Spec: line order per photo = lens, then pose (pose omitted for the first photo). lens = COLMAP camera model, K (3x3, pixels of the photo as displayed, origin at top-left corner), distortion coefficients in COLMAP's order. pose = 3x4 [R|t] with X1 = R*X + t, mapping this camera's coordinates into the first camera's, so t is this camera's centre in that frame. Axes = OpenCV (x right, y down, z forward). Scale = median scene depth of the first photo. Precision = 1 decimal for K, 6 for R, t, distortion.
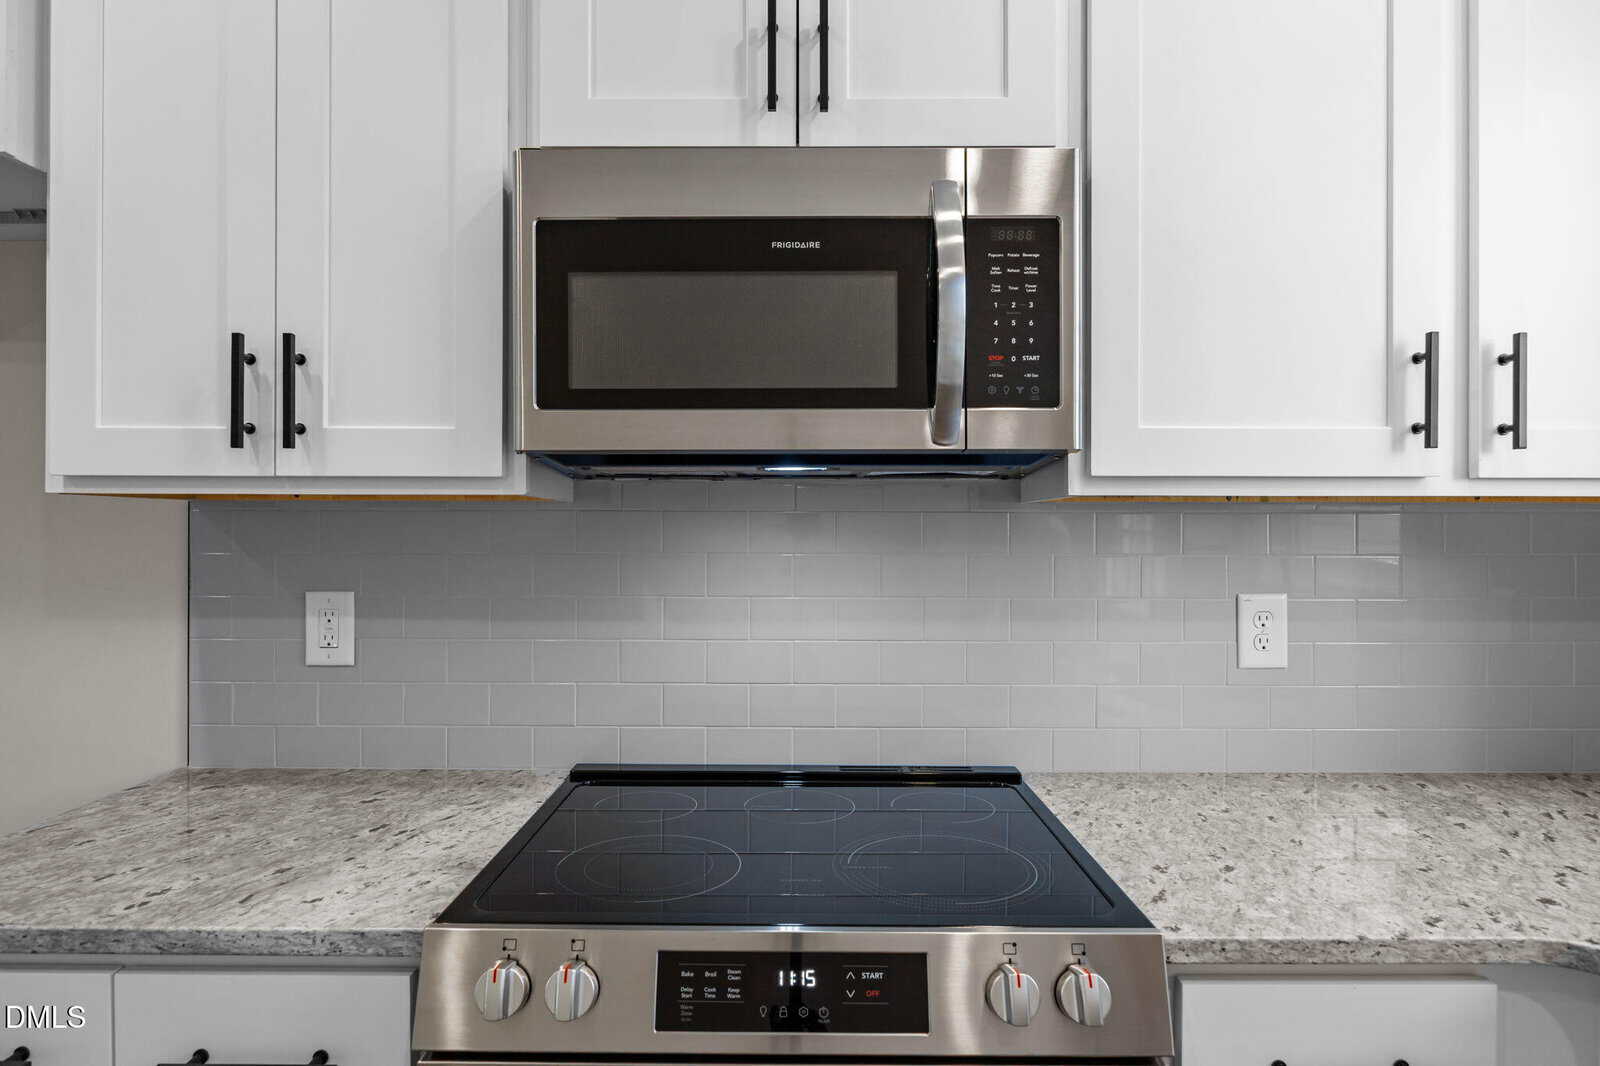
lens RADIAL K [[931.1, 0, 800.0], [0, 931.1, 533.0], [0, 0, 1]] dist [-0.002241, -0.000874]
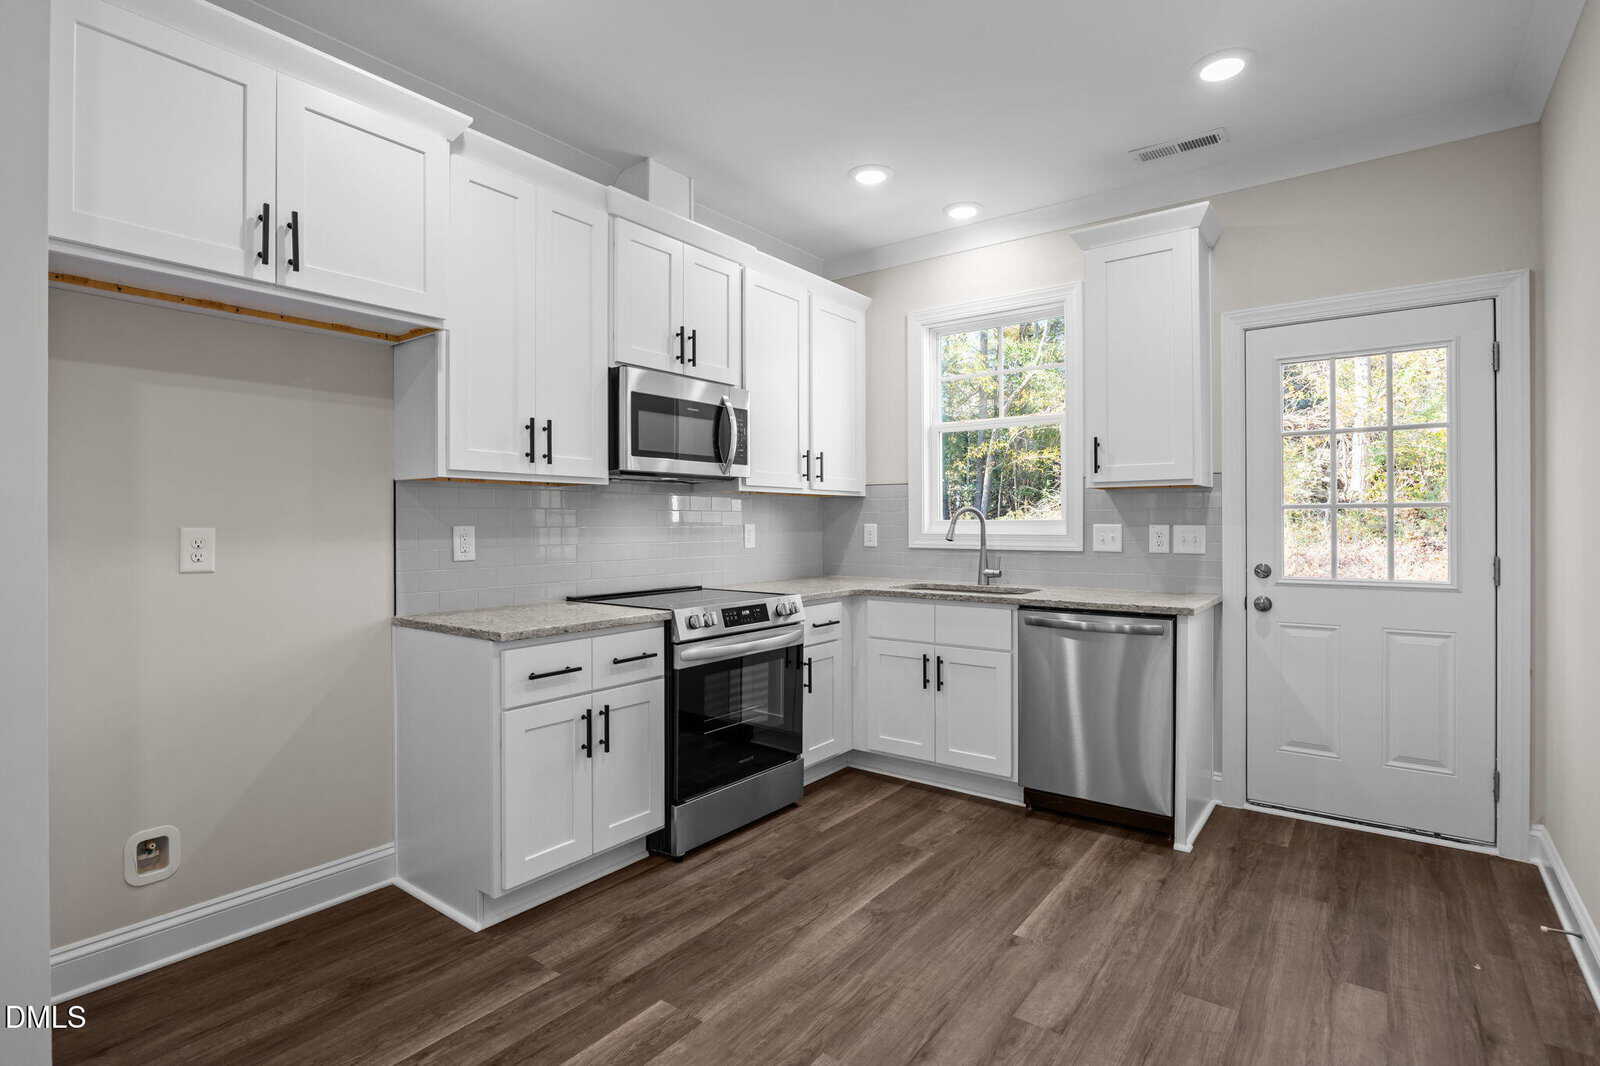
lens RADIAL K [[787.9, 0, 793.5], [0, 787.9, 525.1], [0, 0, 1]] dist [-0.006471, -0.000050]
pose [[0.603813, -0.006595, 0.797099, -1.874747], [0.006749, 0.999972, 0.003161, 0.075567], [-0.797098, 0.003471, 0.603840, -0.866558]]
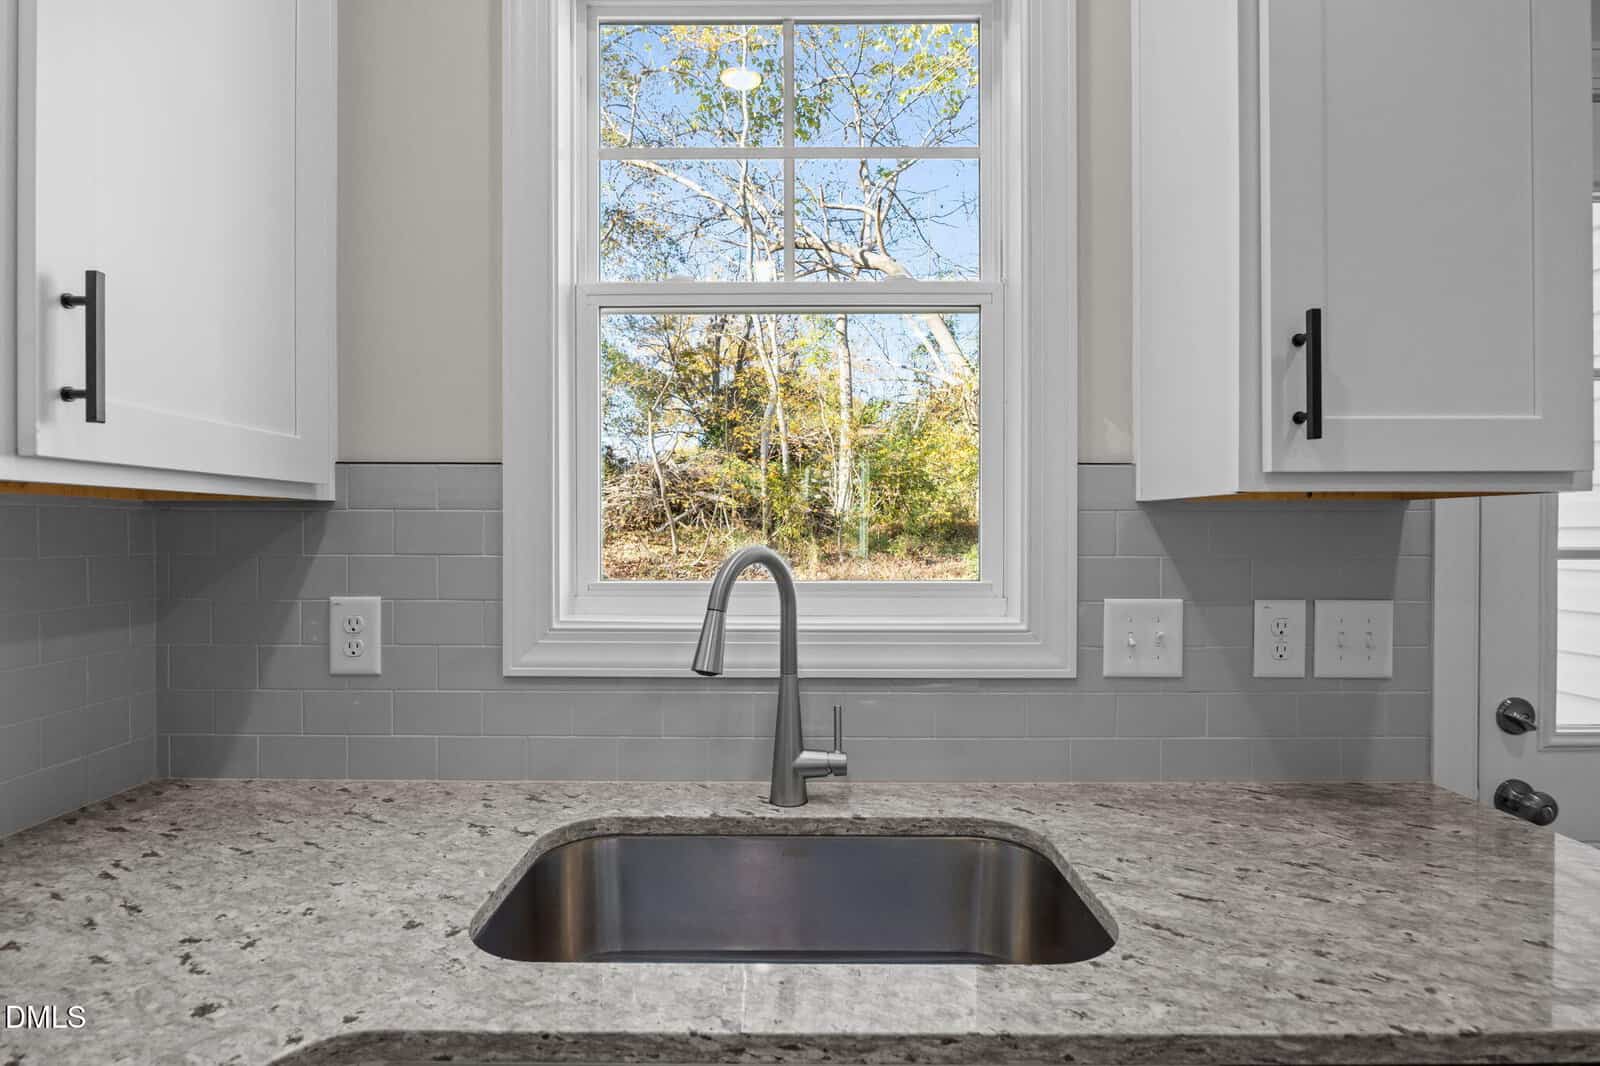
lens RADIAL K [[779.6, 0, 786.5], [0, 779.6, 535.5], [0, 0, 1]] dist [-0.014442, 0.000094]
pose [[0.011171, -0.008007, 0.999906, 0.143470], [0.003240, 0.999963, 0.007971, -0.000731], [-0.999932, 0.003150, 0.011197, 0.416729]]
